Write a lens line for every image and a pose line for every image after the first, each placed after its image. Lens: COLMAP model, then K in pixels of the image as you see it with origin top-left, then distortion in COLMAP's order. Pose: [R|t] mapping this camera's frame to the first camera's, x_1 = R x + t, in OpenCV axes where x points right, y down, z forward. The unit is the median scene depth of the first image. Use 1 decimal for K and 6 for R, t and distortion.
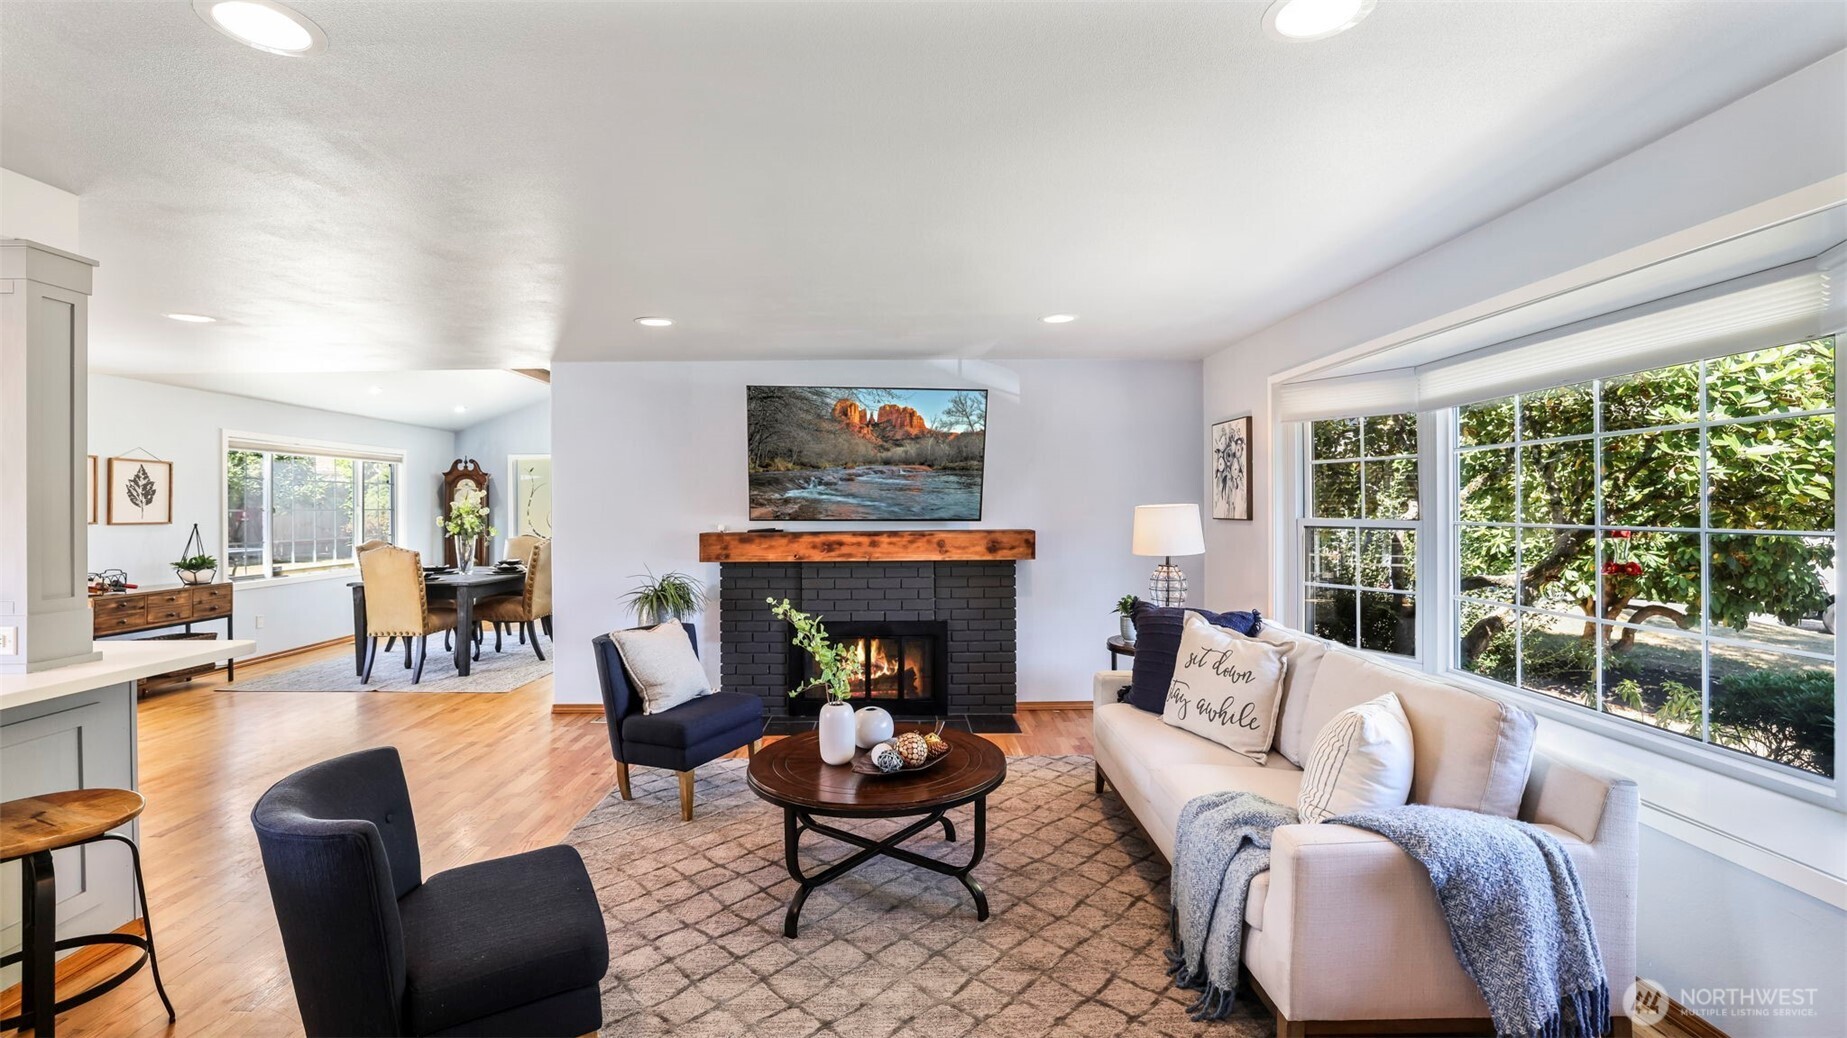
lens RADIAL K [[797.4, 0, 913.6], [0, 797.4, 507.1], [0, 0, 1]] dist [-0.033873, 0.003676]
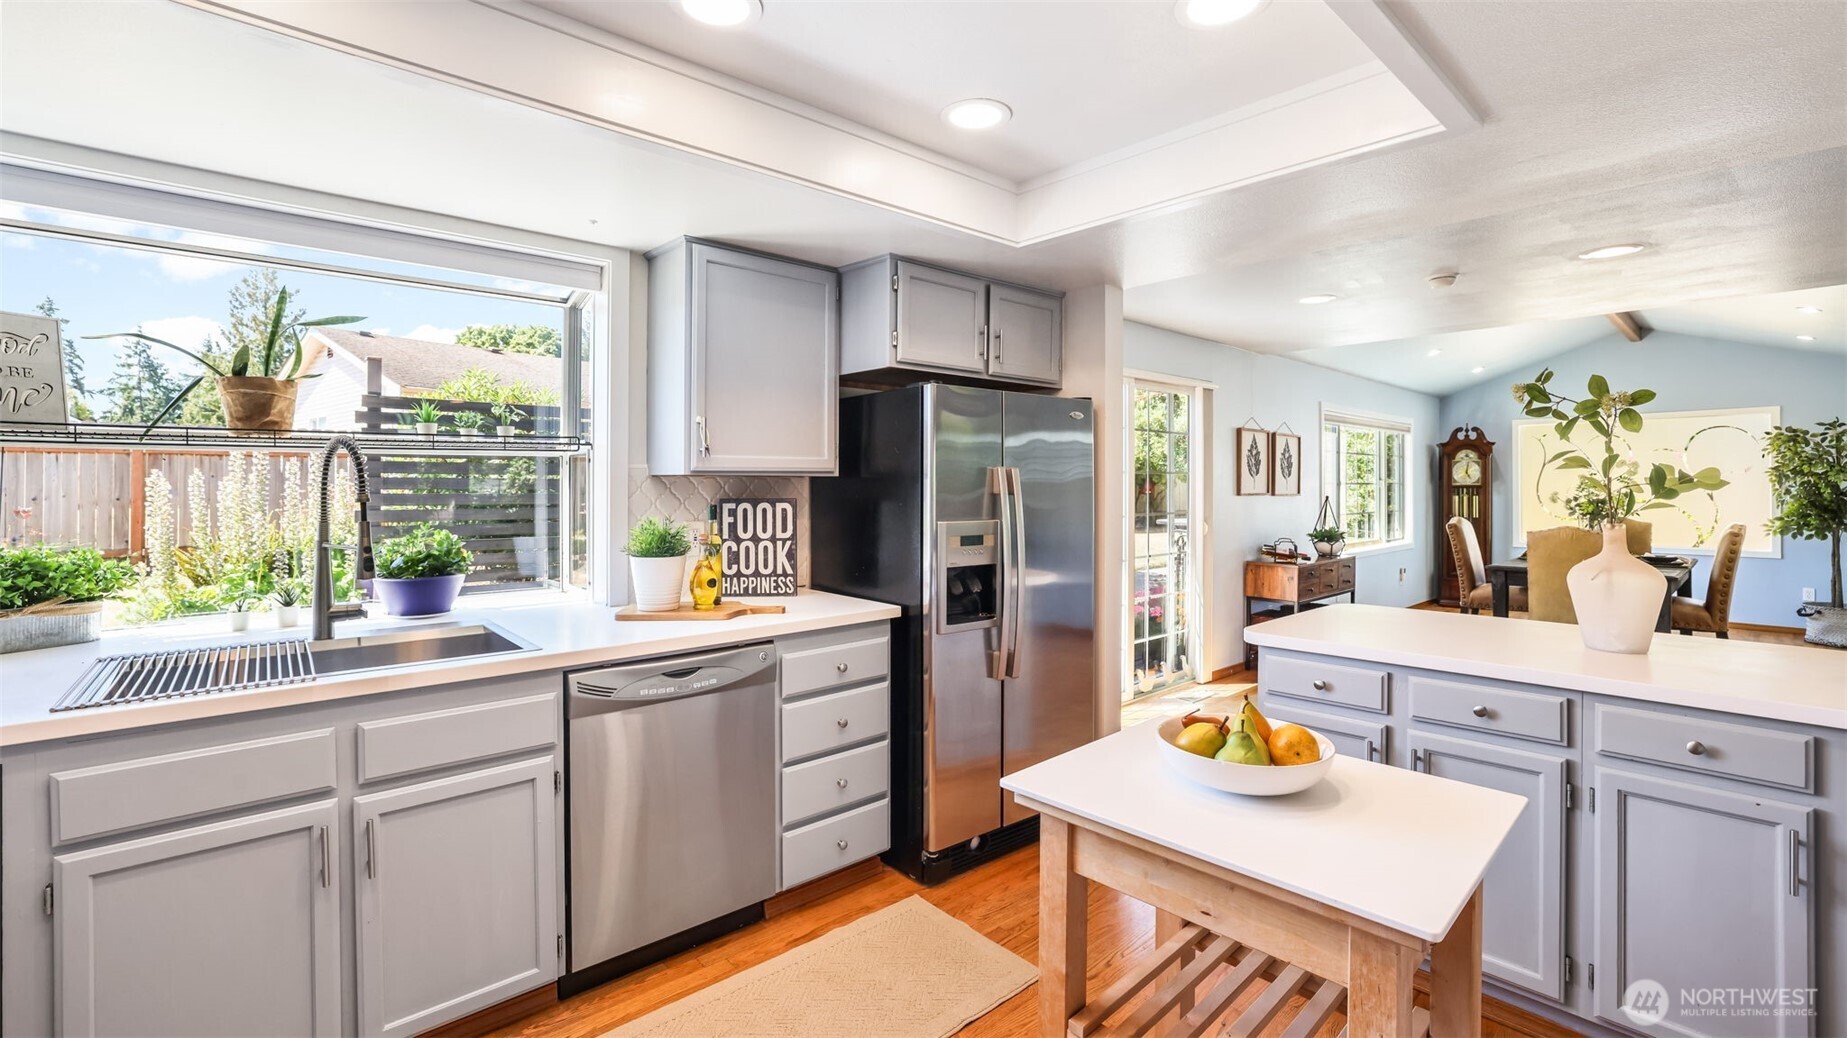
lens RADIAL K [[797.4, 0, 885.1], [0, 797.4, 487.4], [0, 0, 1]] dist [-0.033873, 0.003676]
pose [[0.660769, 0.005410, -0.750570, -0.642675], [-0.002897, 0.999985, 0.004657, 0.007671], [0.750584, -0.000903, 0.660775, -0.116750]]
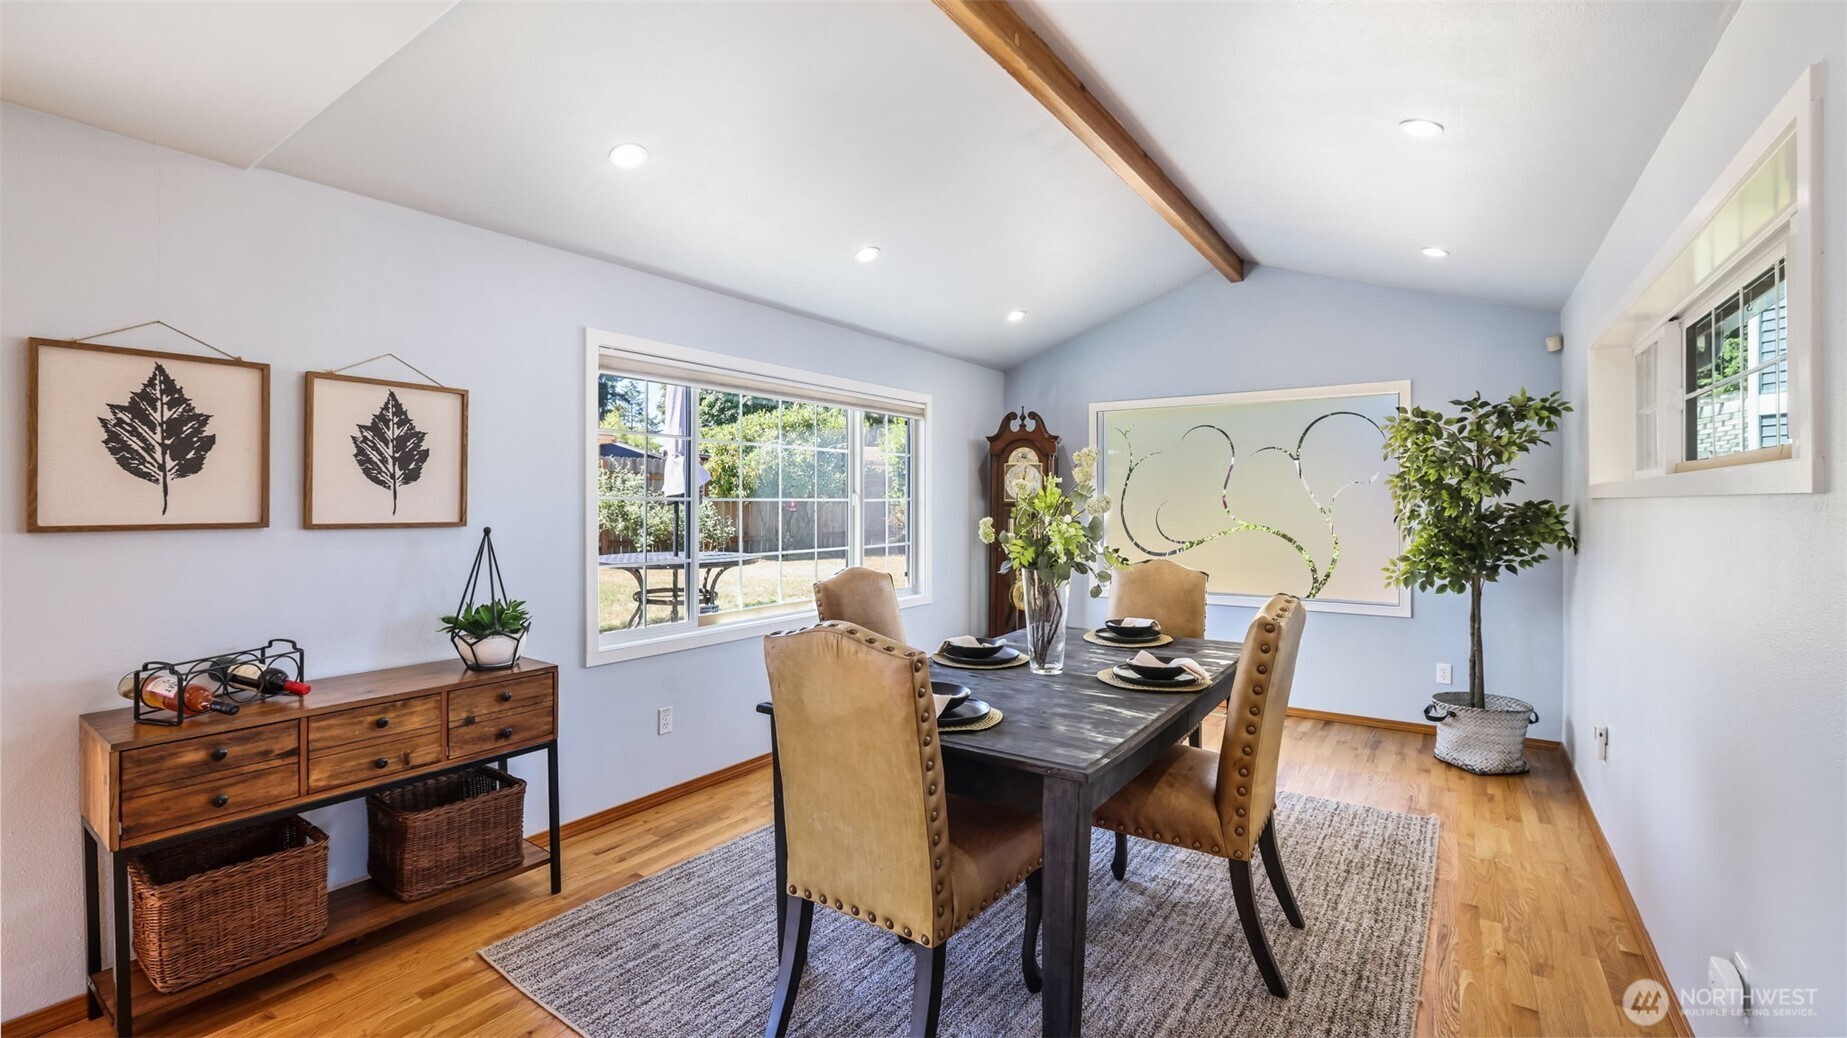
lens RADIAL K [[797.4, 0, 936.9], [0, 797.4, 506.3], [0, 0, 1]] dist [-0.033873, 0.003676]
pose [[0.829180, 0.010133, -0.558889, -0.560553], [-0.006452, 0.999943, 0.008558, 0.004680], [0.558944, -0.003490, 0.829198, 0.921784]]
